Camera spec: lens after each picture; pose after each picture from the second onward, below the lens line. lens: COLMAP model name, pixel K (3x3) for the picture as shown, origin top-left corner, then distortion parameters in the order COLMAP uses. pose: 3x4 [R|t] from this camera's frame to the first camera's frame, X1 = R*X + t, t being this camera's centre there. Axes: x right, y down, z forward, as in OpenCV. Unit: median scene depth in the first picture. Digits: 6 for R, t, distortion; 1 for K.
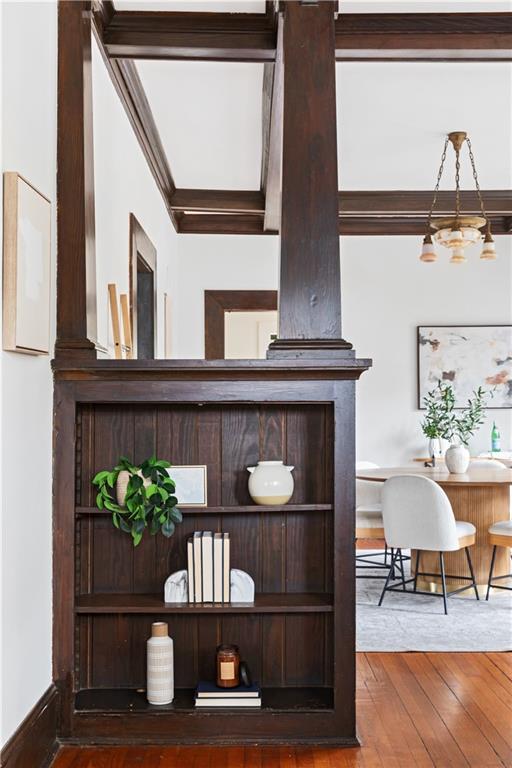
lens RADIAL K [[916.3, 0, 255.8], [0, 916.3, 397.7], [0, 0, 1]] dist [-0.023524, -0.024250]
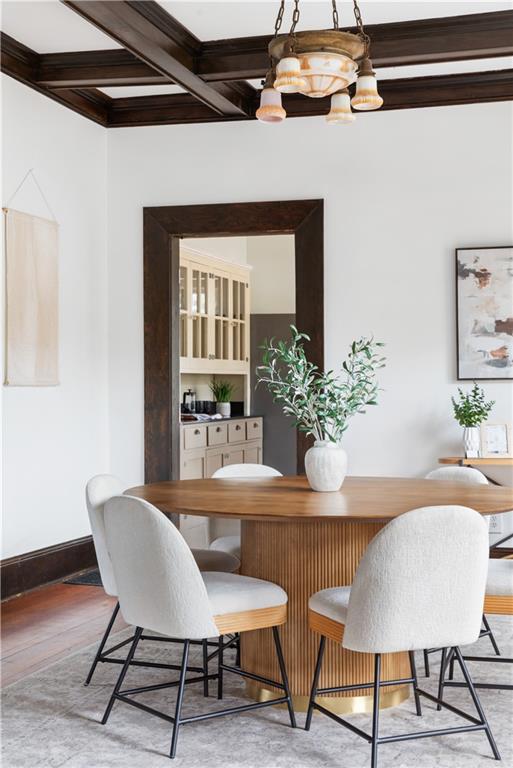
lens RADIAL K [[1079.7, 0, 256.5], [0, 1079.7, 384.0], [0, 0, 1]] dist [-0.019671, -0.077370]
pose [[0.950832, -0.000631, -0.309705, 0.281788], [0.004240, 0.999931, 0.010979, 0.006463], [0.309677, -0.011752, 0.950769, 0.255379]]
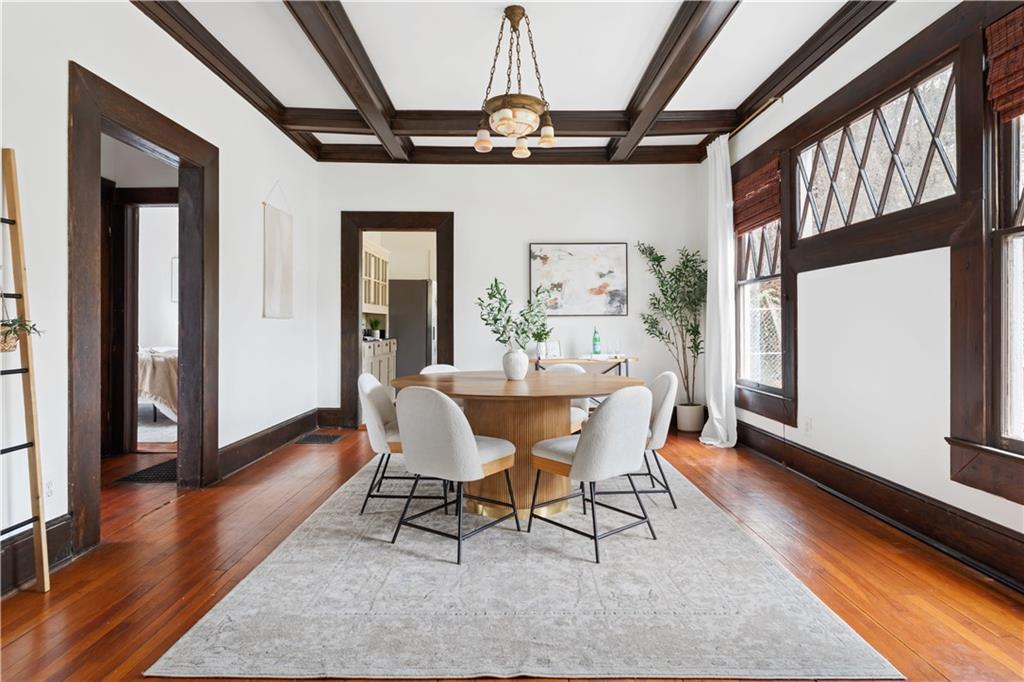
lens RADIAL K [[547.2, 0, 510.3], [0, 547.2, 319.1], [0, 0, 1]] dist [-0.029100, 0.017656]
pose [[0.999999, 0.000860, -0.000781, 0.156449], [-0.000858, 0.999997, 0.002213, 0.014724], [0.000783, -0.002212, 0.999997, 0.326032]]
